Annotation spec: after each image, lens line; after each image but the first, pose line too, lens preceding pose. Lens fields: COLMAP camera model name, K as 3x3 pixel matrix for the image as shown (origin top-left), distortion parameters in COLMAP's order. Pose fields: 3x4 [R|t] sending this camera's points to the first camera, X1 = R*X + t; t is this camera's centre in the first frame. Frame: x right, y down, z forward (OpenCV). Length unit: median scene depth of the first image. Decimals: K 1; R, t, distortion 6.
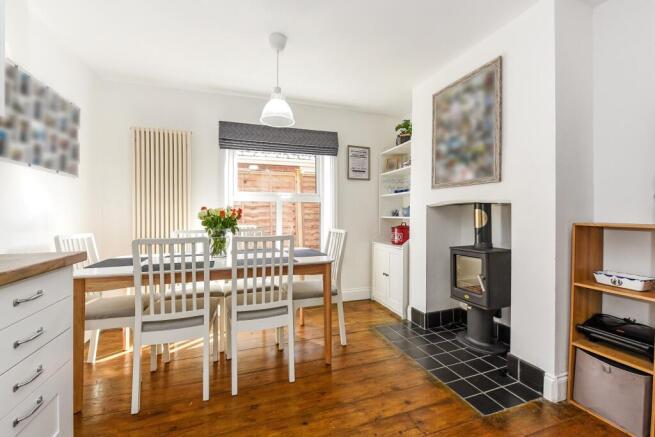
lens RADIAL K [[267.9, 0, 327.5], [0, 267.9, 218.5], [0, 0, 1]] dist [-0.061659, -0.000193]
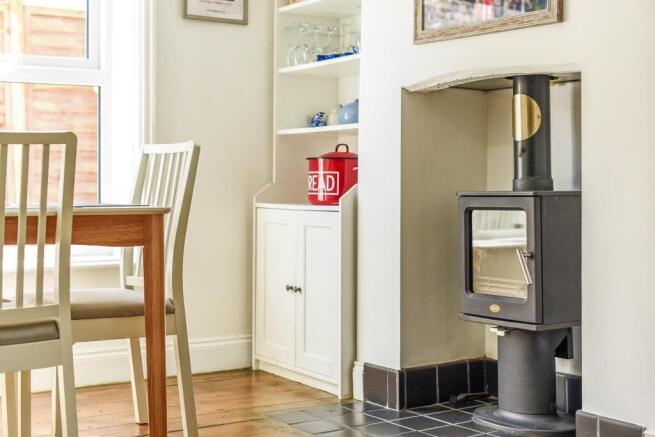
lens RADIAL K [[935.4, 0, 327.5], [0, 935.4, 218.5], [0, 0, 1]] dist [-0.188371, 0.051579]
pose [[0.964020, -0.007681, 0.265720, -0.085155], [-0.002050, 0.999338, 0.036324, 0.088261], [-0.265823, -0.035562, 0.963366, -0.263977]]
